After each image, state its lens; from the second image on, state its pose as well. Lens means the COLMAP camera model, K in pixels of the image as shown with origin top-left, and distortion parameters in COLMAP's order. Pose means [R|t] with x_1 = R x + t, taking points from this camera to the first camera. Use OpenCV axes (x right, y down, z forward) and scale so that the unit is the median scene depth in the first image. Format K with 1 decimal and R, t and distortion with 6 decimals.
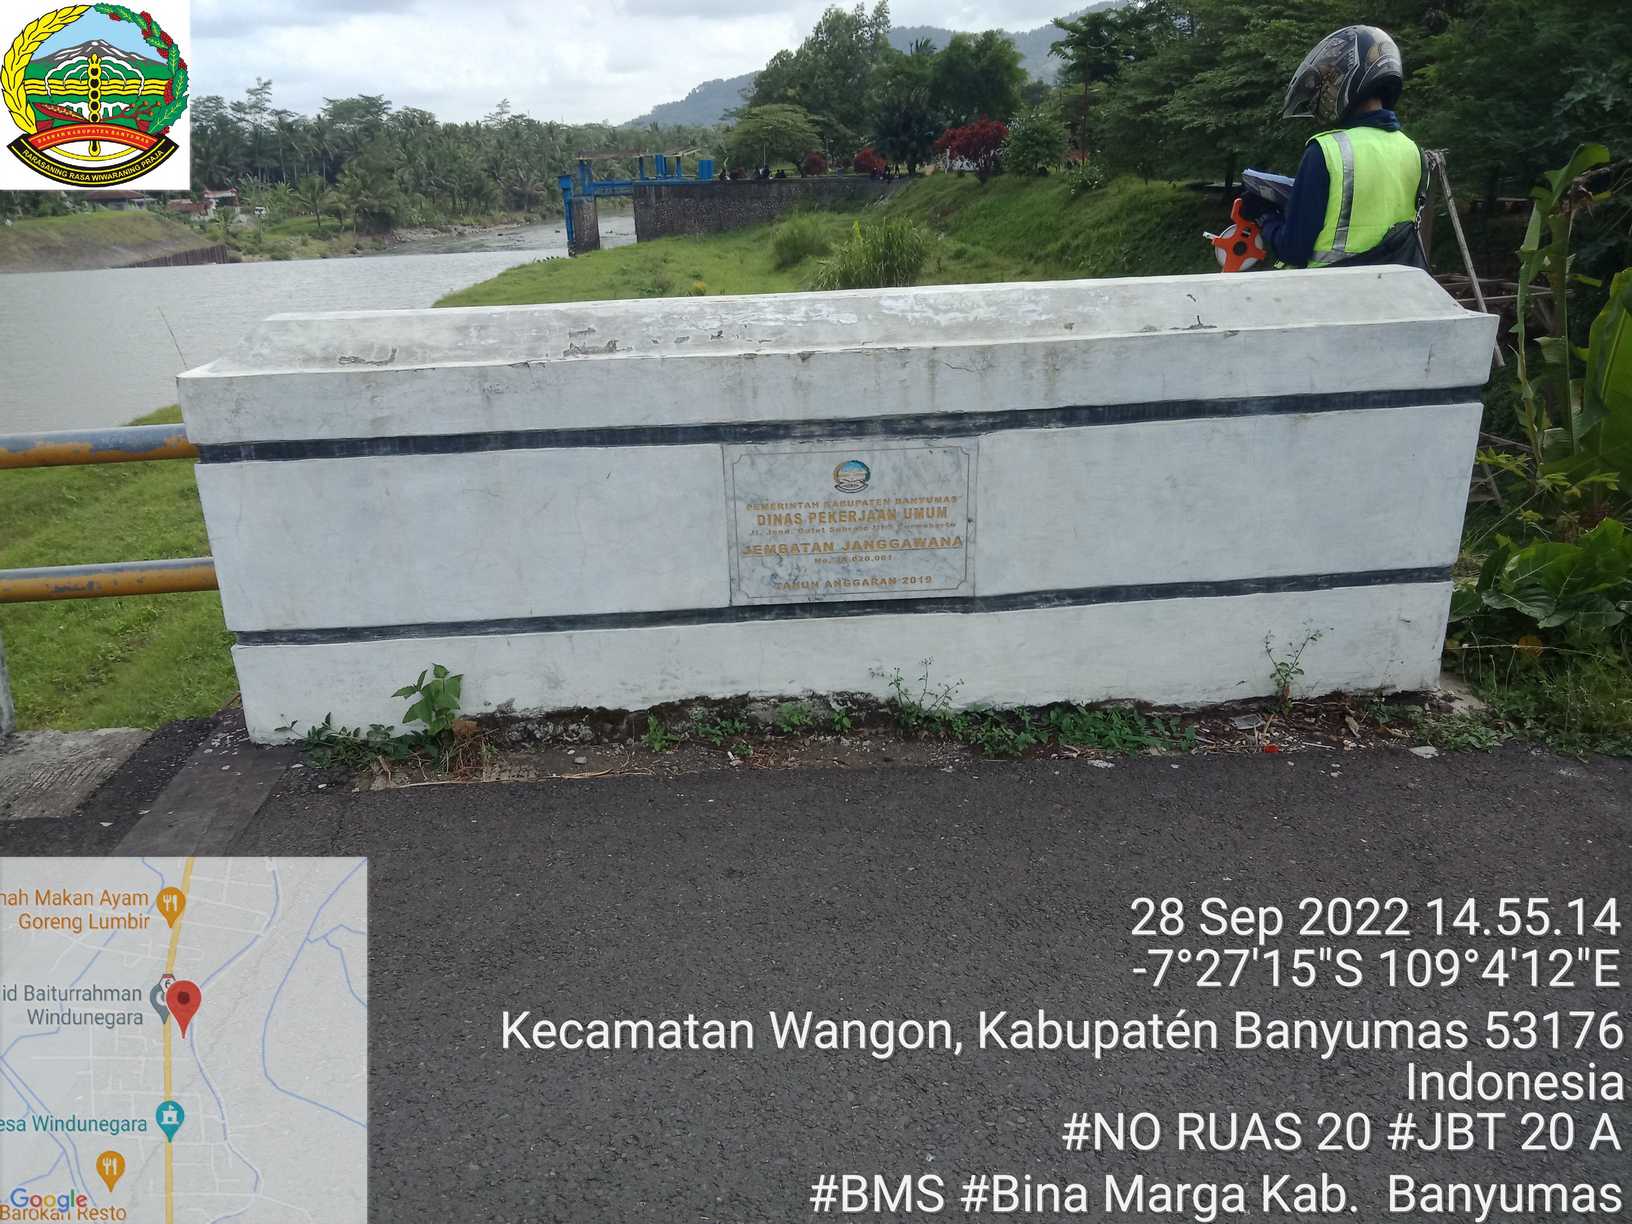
lens RADIAL K [[1229.0, 0, 816.0], [0, 1229.0, 612.0], [0, 0, 1]] dist [0.042265, -0.040026]
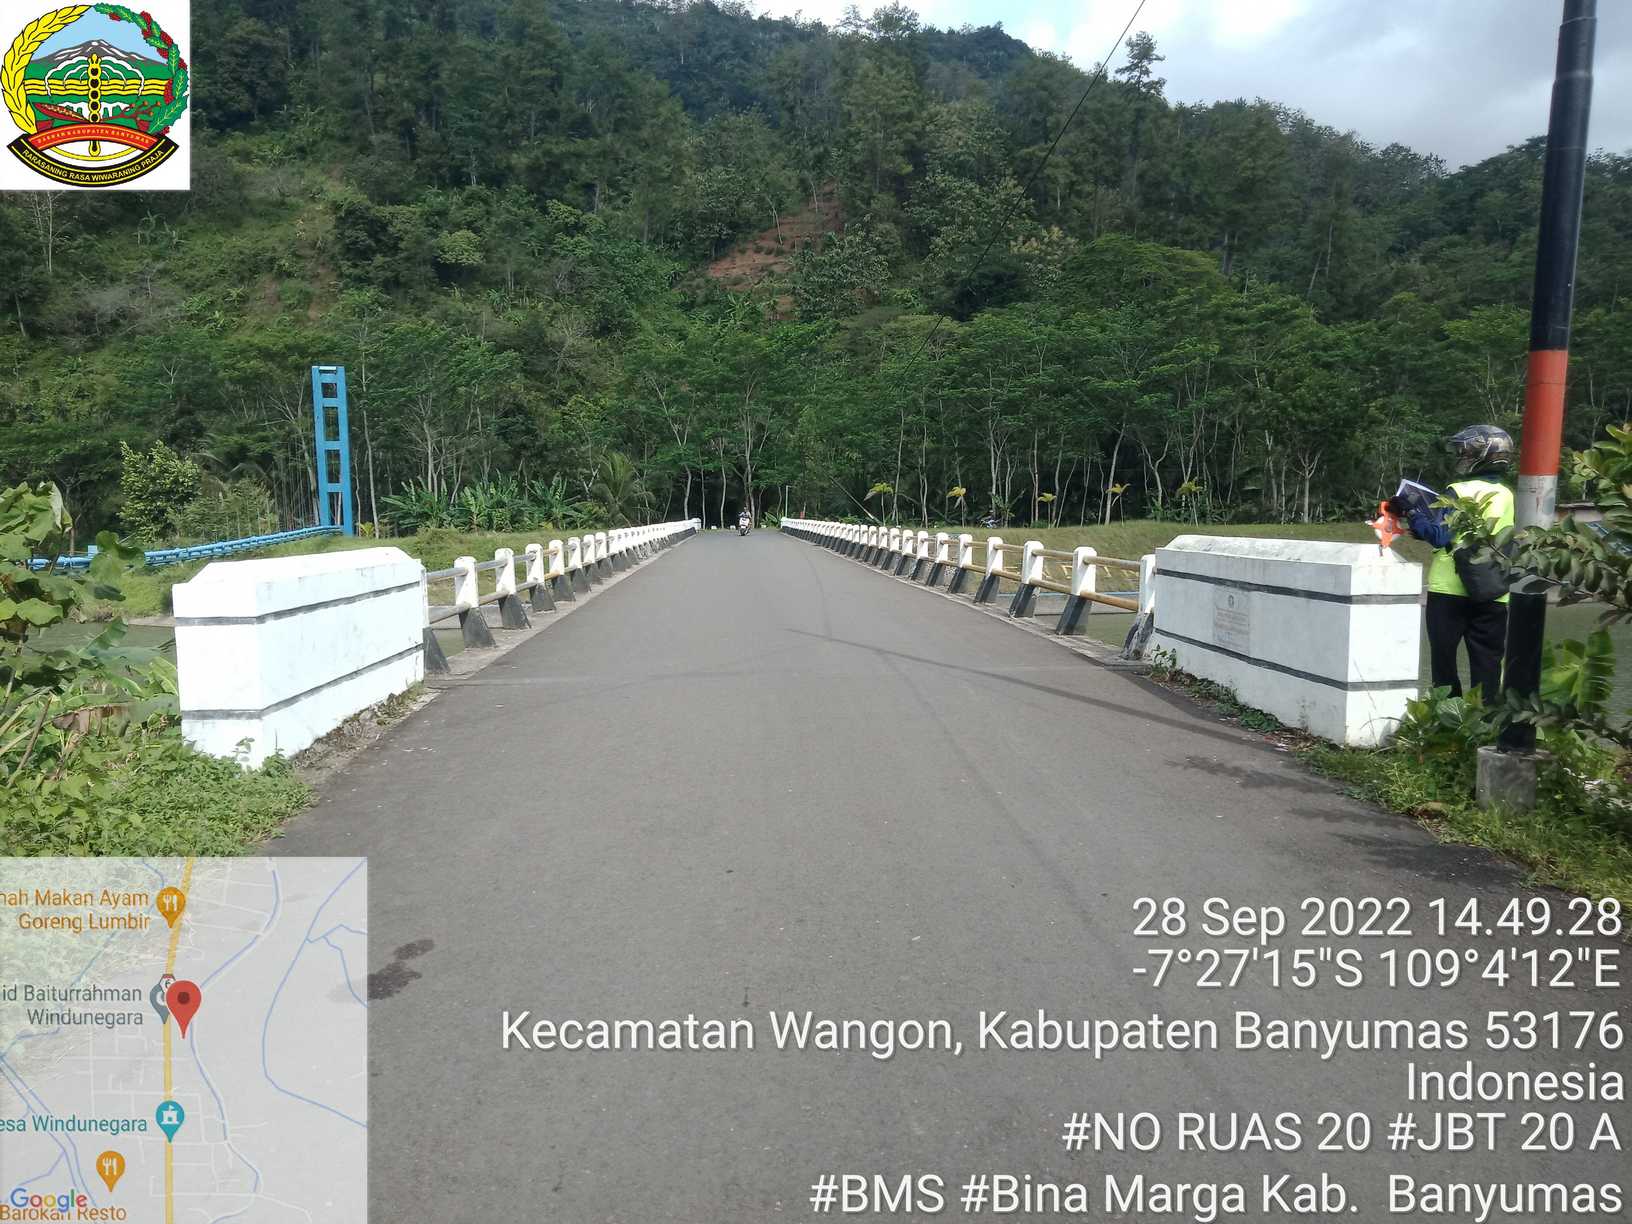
lens RADIAL K [[1229.0, 0, 816.0], [0, 1229.0, 612.0], [0, 0, 1]] dist [0.042265, -0.040026]
pose [[-0.010015, 0.115545, -0.993252, 2.665277], [-0.342281, 0.932902, 0.111976, -0.078125], [0.939544, 0.341092, 0.030206, 0.063486]]
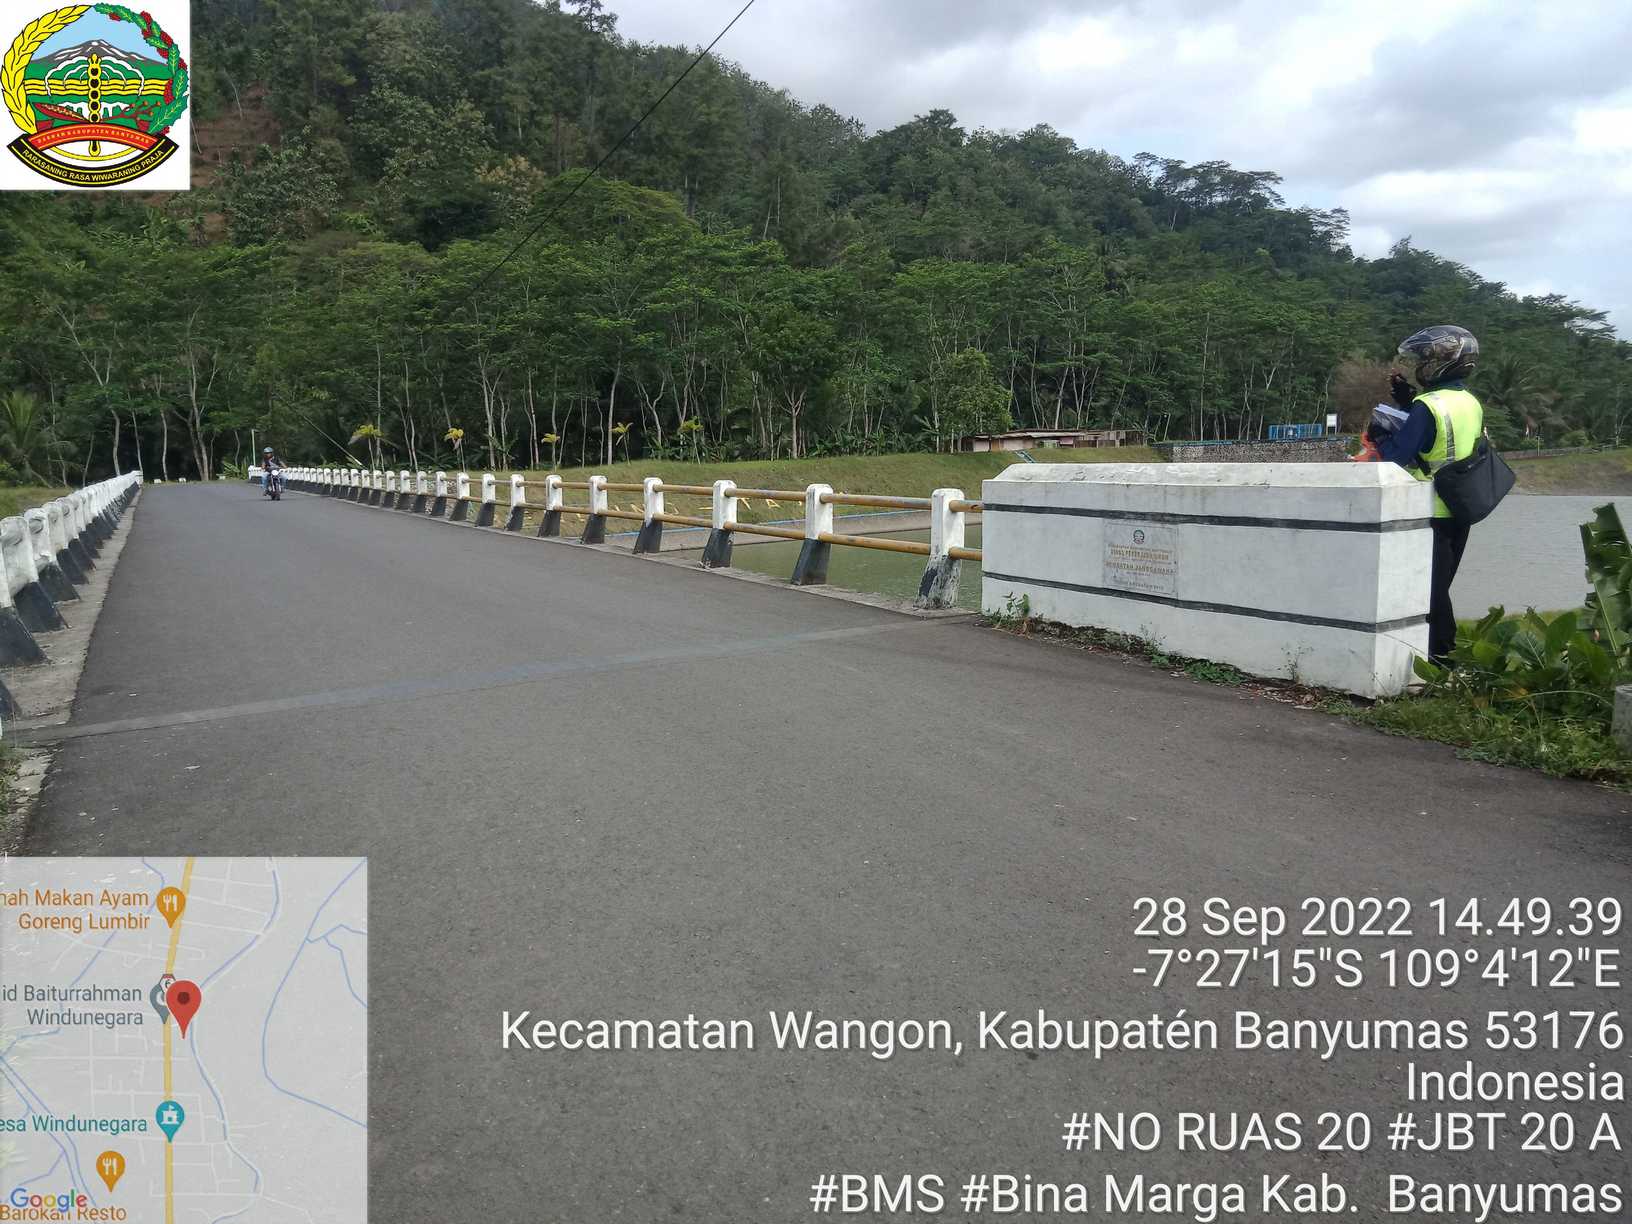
lens RADIAL K [[1229.0, 0, 816.0], [0, 1229.0, 612.0], [0, 0, 1]] dist [0.042265, -0.040026]
pose [[0.398388, 0.145781, -0.905558, 1.873905], [-0.302931, 0.952800, 0.020116, 0.160196], [0.865748, 0.266308, 0.423746, -0.474295]]
